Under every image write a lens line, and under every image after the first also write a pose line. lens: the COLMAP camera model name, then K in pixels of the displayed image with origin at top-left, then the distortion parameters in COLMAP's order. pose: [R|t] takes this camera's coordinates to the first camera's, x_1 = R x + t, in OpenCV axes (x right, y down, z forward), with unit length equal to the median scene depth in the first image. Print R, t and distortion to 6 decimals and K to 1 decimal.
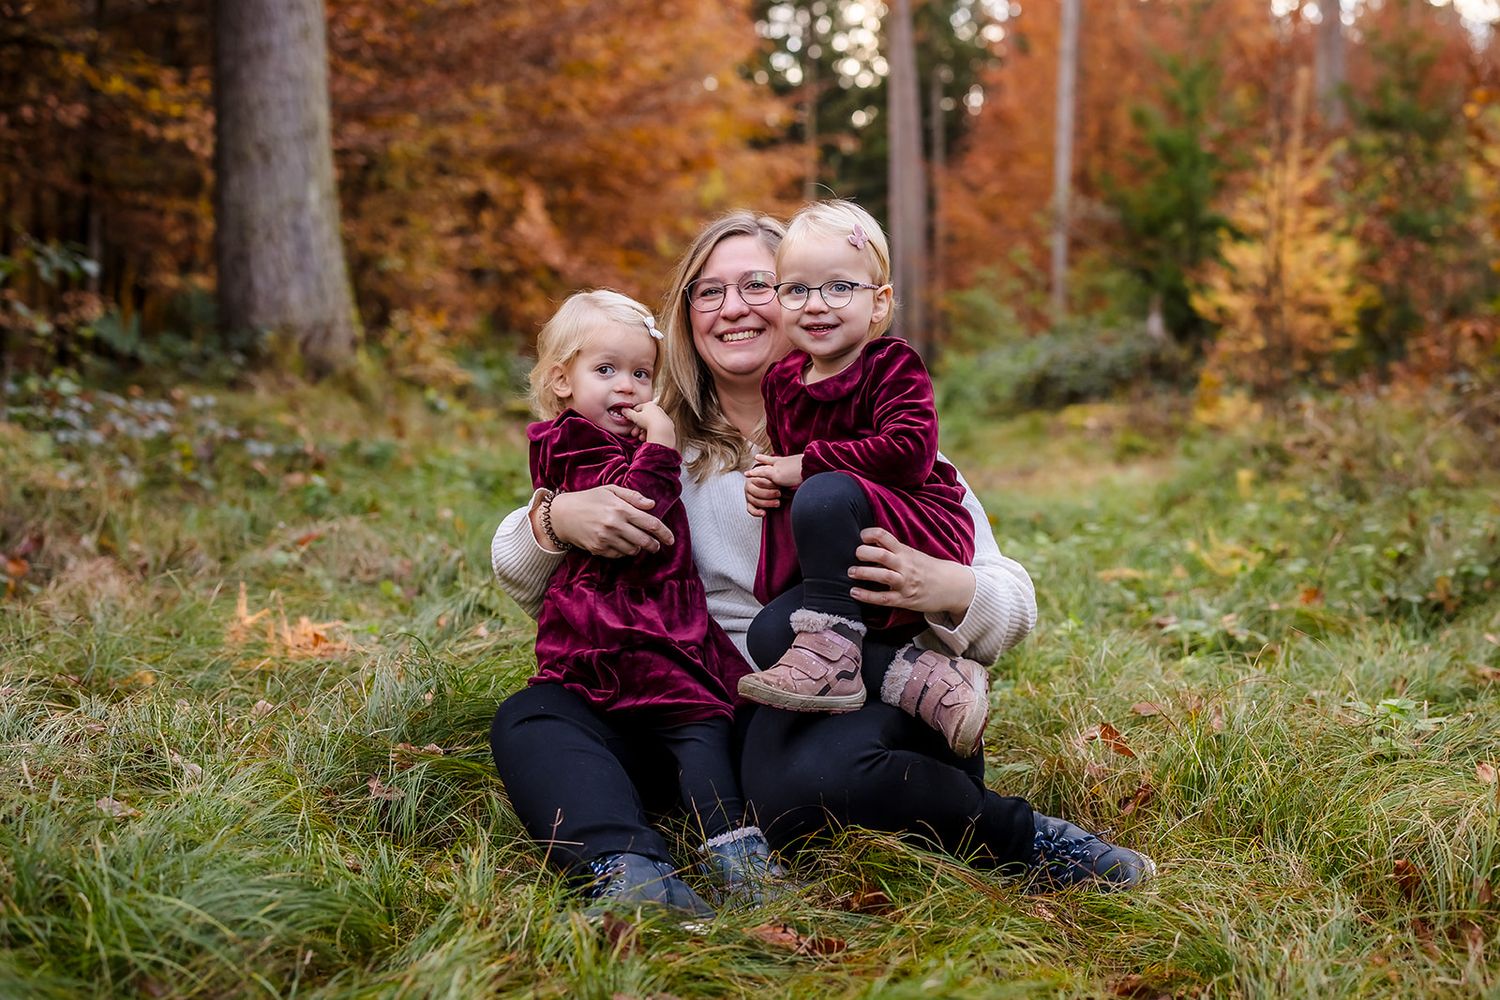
lens RADIAL K [[3537.0, 0, 750.0], [0, 3537.0, 500.0], [0, 0, 1]] dist [0.078604, 0.473276]
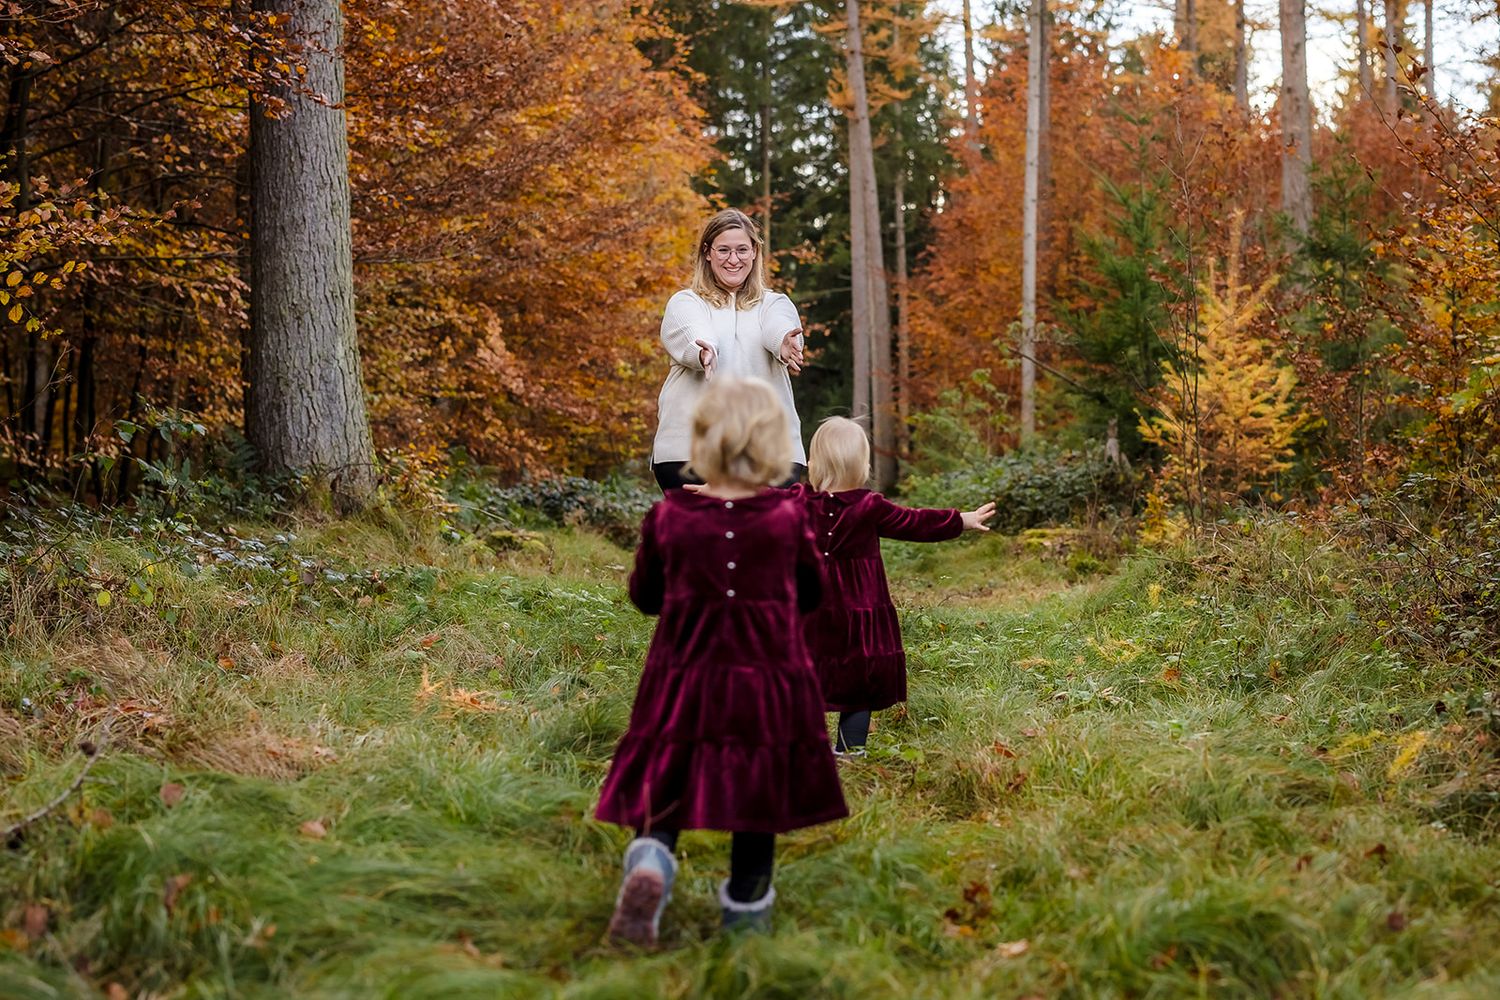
lens RADIAL K [[3777.3, 0, 750.0], [0, 3777.3, 500.0], [0, 0, 1]] dist [-0.051886, 0.467305]
pose [[0.999852, -0.012225, 0.012129, -0.005841], [0.012630, 0.999345, -0.033909, 0.002326], [-0.011707, 0.034057, 0.999351, -0.134674]]
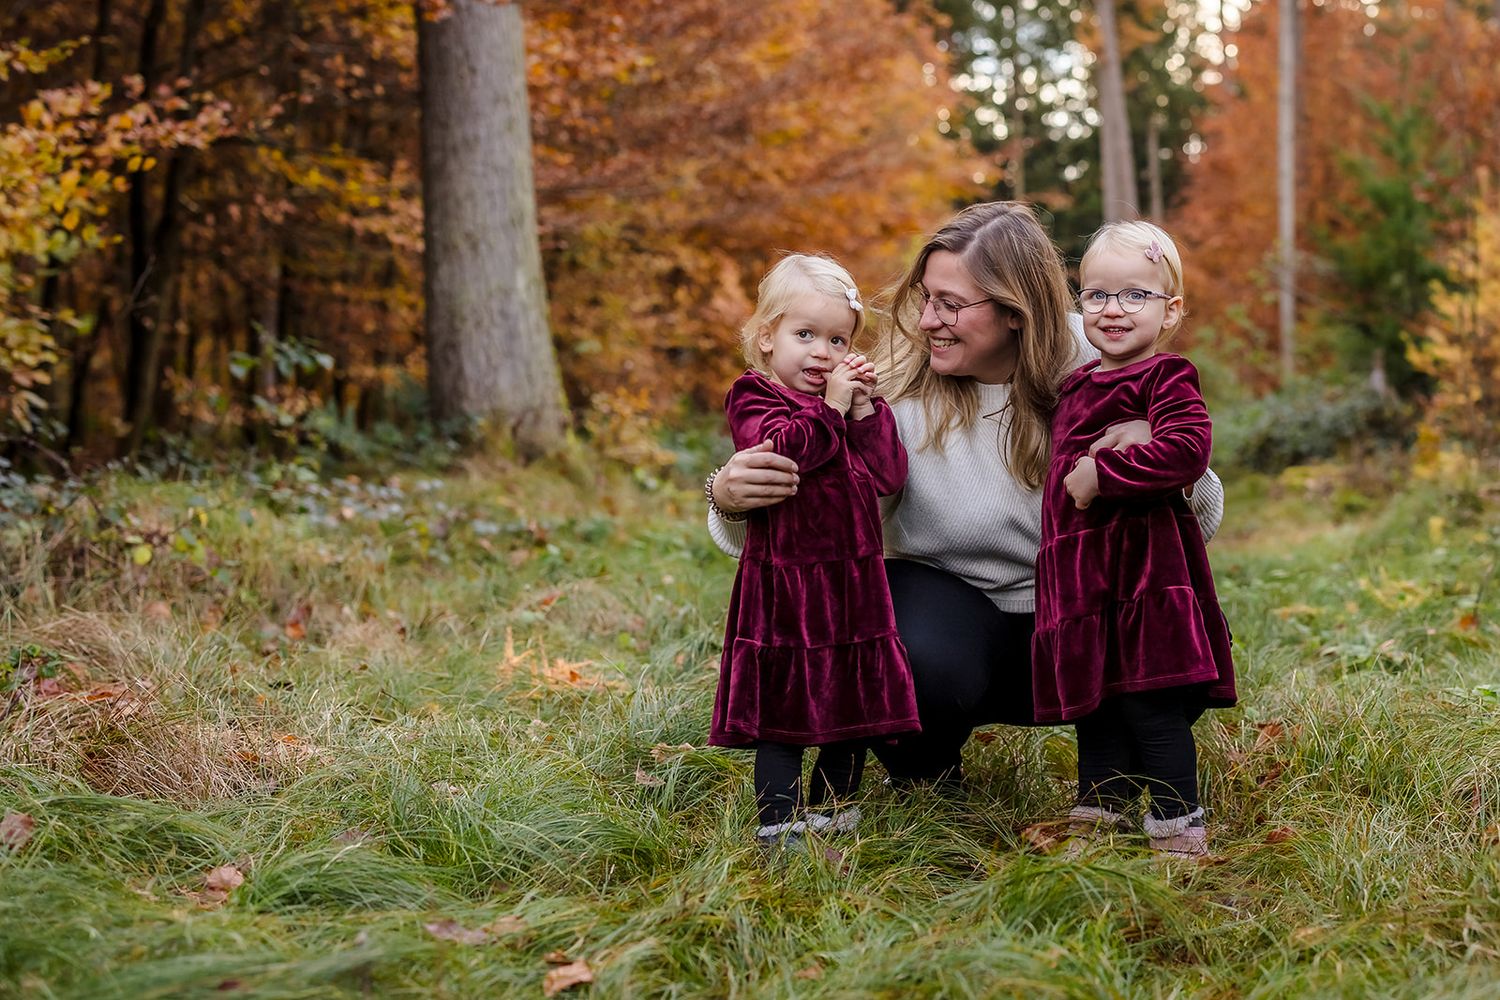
lens RADIAL K [[3777.3, 0, 750.0], [0, 3777.3, 500.0], [0, 0, 1]] dist [-0.051886, 0.467305]
pose [[0.997808, -0.033584, -0.057023, 0.001713], [0.032266, 0.999194, -0.023887, 0.003100], [0.057780, 0.021994, 0.998087, -0.052546]]
